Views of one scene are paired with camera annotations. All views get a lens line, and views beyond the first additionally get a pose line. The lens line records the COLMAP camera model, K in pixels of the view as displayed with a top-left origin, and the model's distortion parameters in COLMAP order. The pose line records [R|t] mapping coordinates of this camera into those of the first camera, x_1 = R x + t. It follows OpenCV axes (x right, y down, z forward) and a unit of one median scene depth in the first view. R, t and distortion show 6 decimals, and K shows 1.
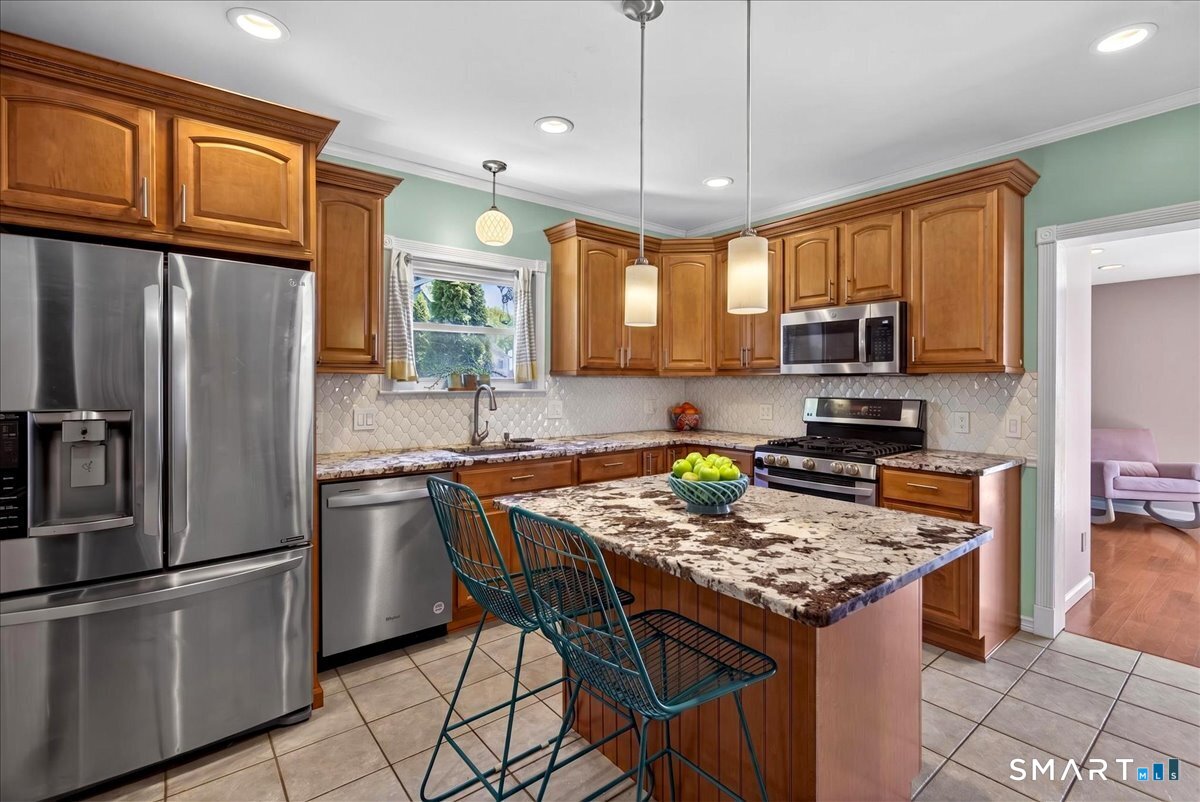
lens RADIAL K [[547.5, 0, 602.9], [0, 547.5, 384.6], [0, 0, 1]] dist [-0.002675, 0.000209]
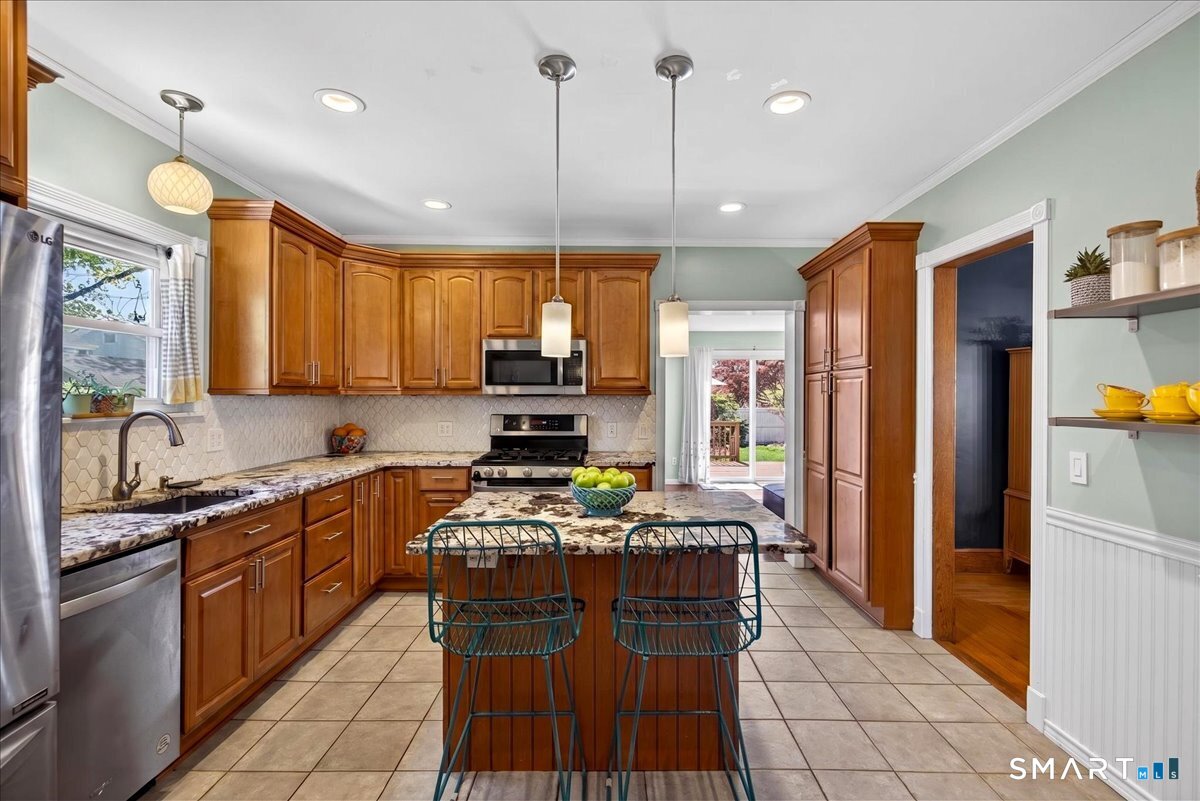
lens RADIAL K [[547.5, 0, 601.4], [0, 547.5, 397.2], [0, 0, 1]] dist [-0.002675, 0.000209]
pose [[0.629088, -0.002002, 0.777332, -0.384251], [0.002598, 0.999997, 0.000472, -0.013291], [-0.777330, 0.001722, 0.629091, 0.126073]]
